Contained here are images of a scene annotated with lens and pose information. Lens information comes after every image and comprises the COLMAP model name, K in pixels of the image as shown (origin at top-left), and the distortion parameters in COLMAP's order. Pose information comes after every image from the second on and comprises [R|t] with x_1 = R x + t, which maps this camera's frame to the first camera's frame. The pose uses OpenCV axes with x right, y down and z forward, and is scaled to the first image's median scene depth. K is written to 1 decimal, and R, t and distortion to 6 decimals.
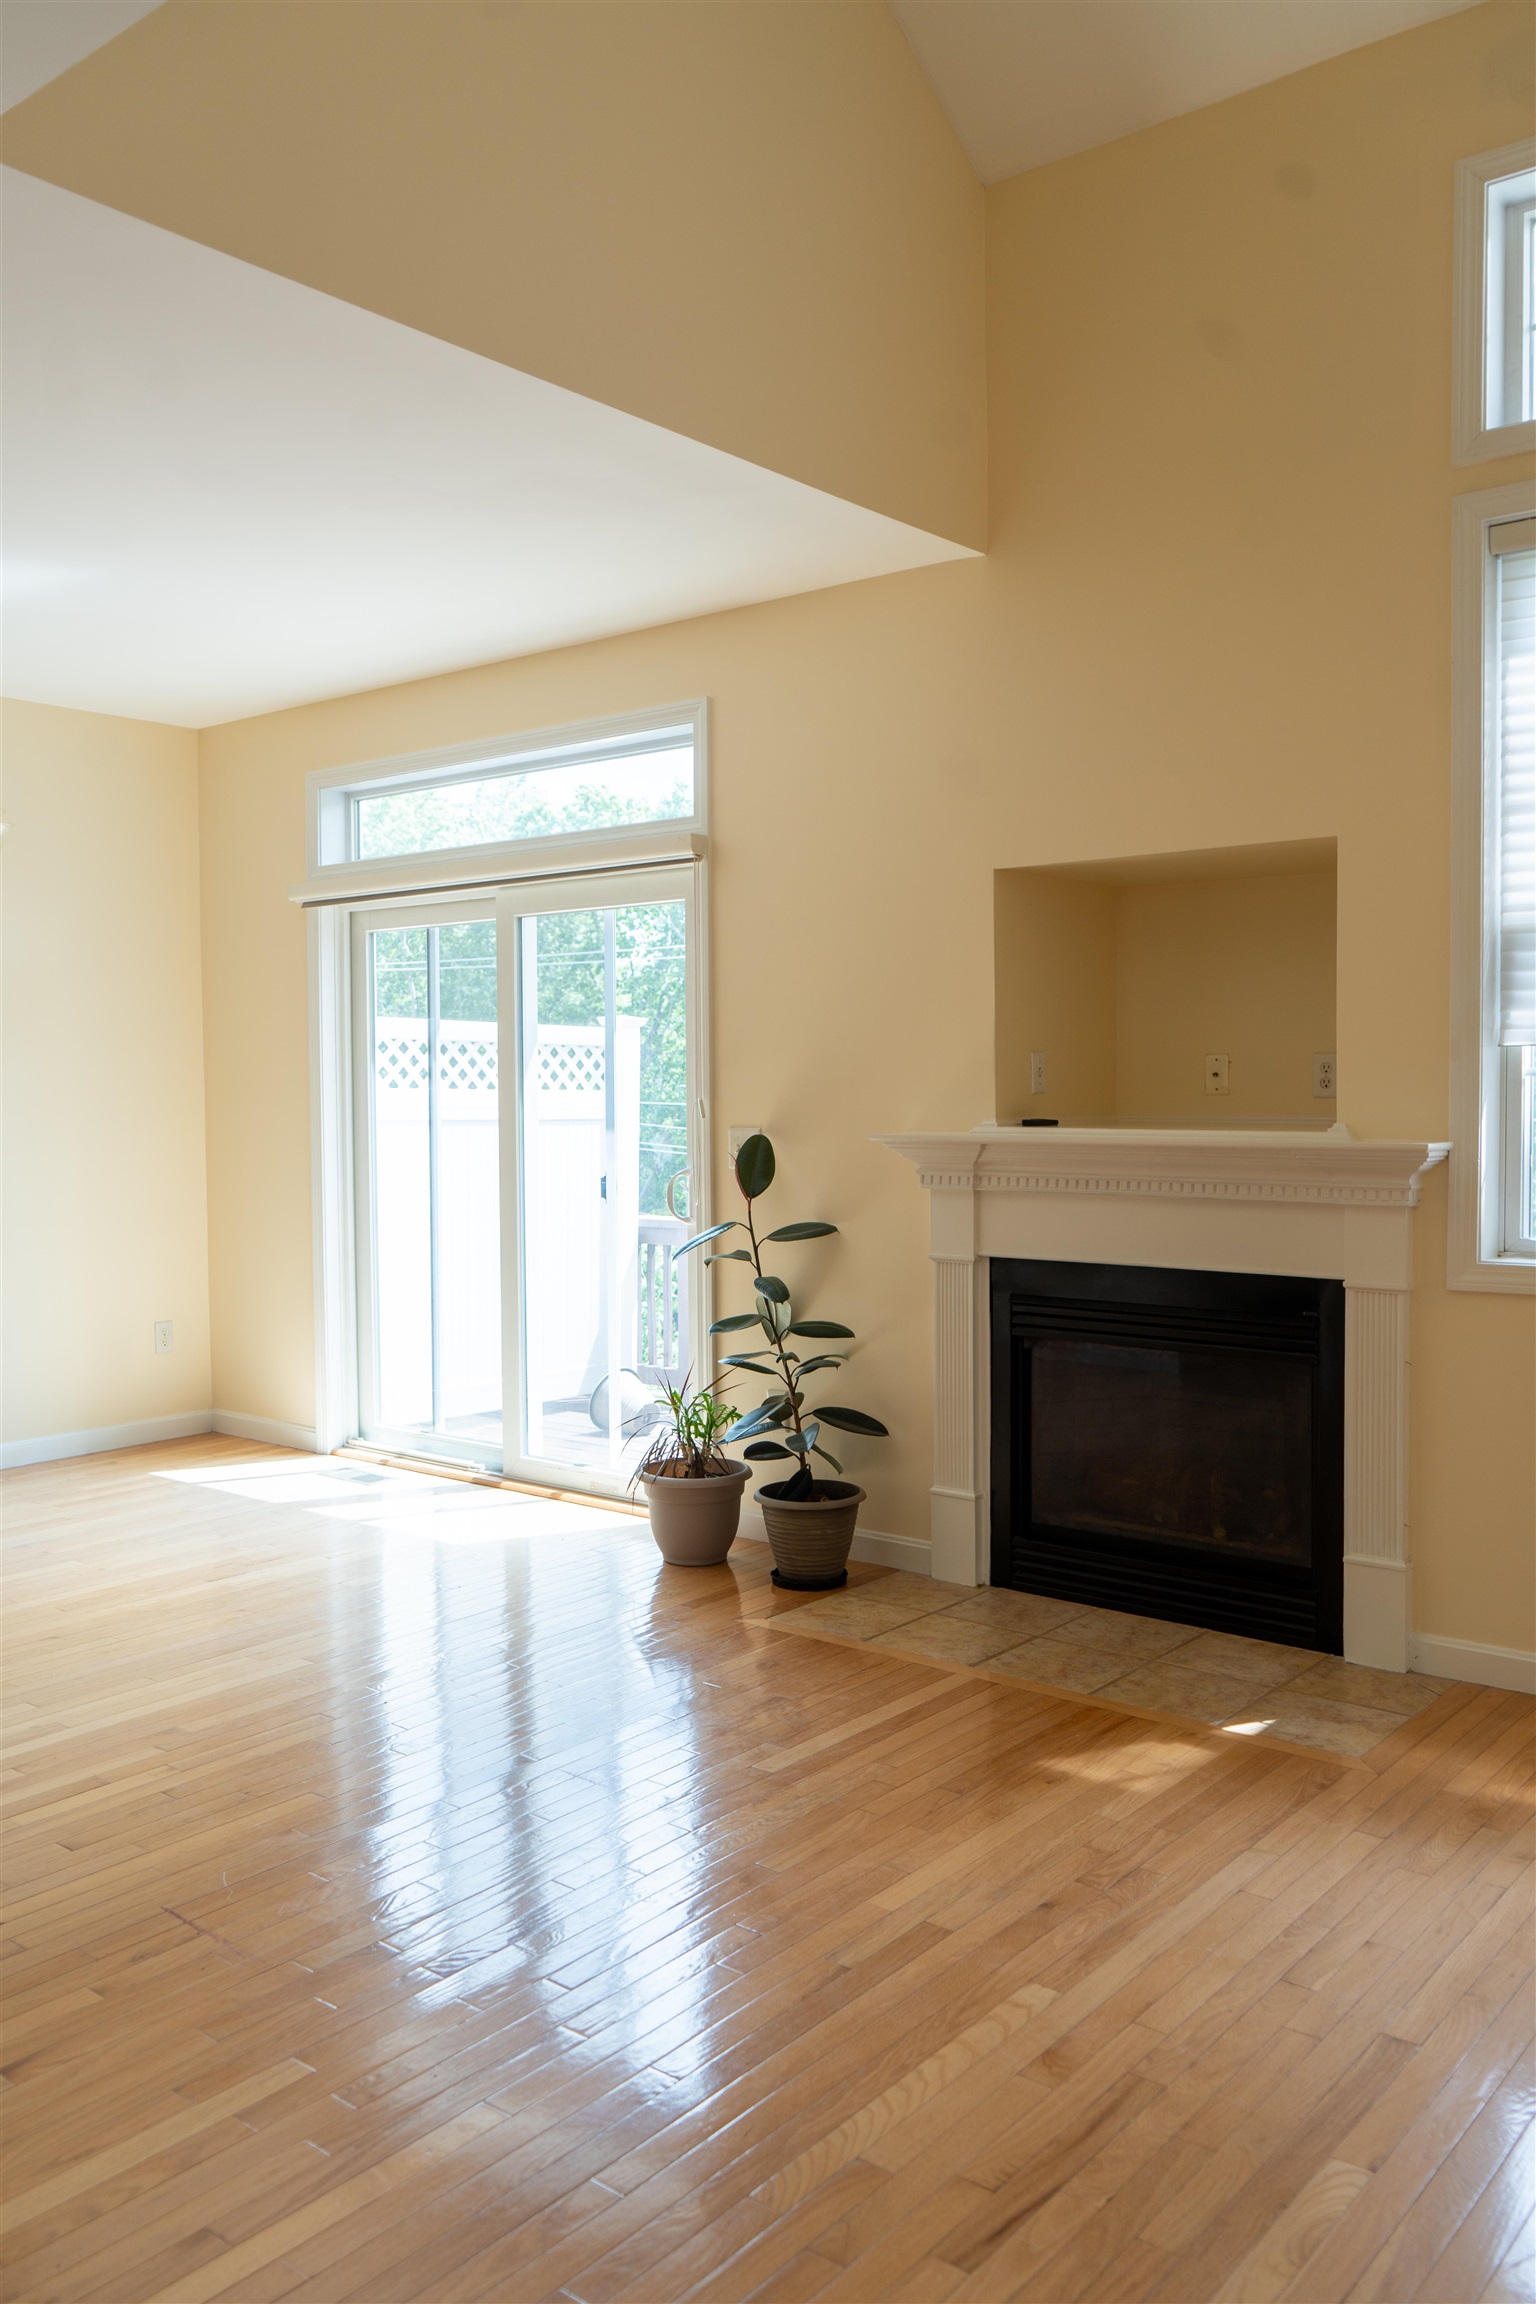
lens RADIAL K [[1814.6, 0, 761.7], [0, 1814.6, 1155.1], [0, 0, 1]] dist [-0.014534, 0.003754]
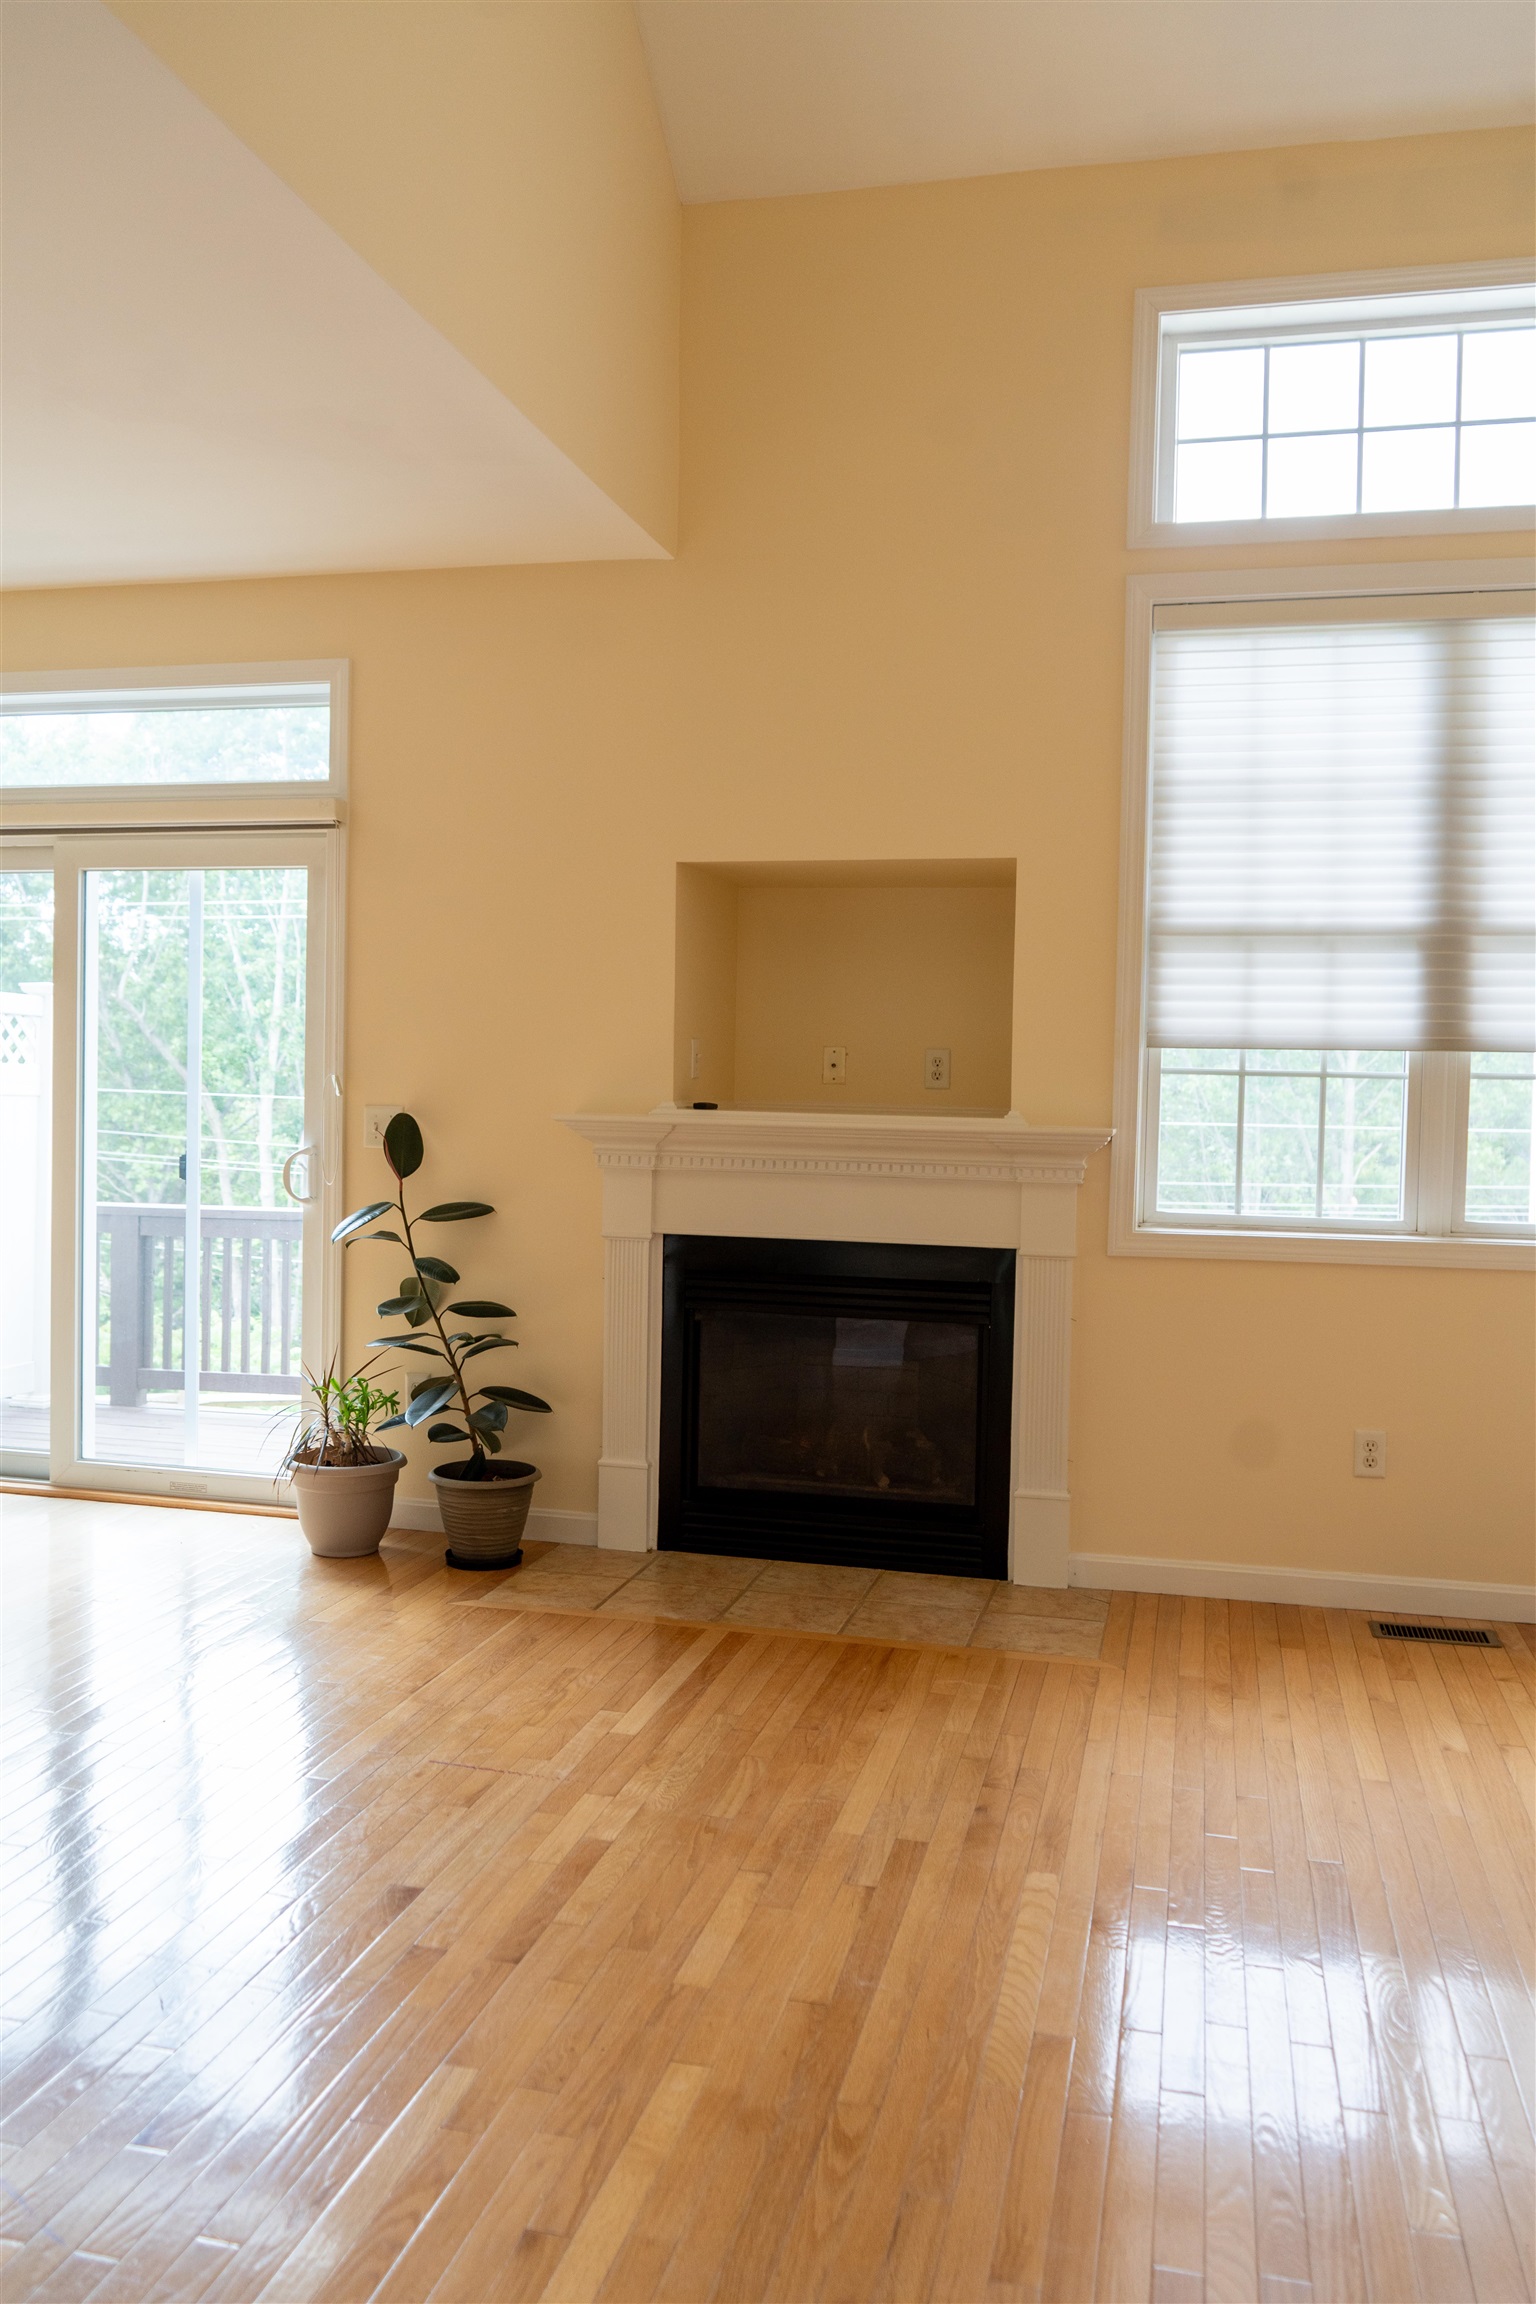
lens RADIAL K [[1814.6, 0, 762.8], [0, 1814.6, 1154.4], [0, 0, 1]] dist [-0.014534, 0.003754]
pose [[0.902679, 0.008551, 0.430230, -0.273449], [-0.009912, 0.999950, 0.000923, 0.009028], [-0.430201, -0.005097, 0.902719, 0.036675]]
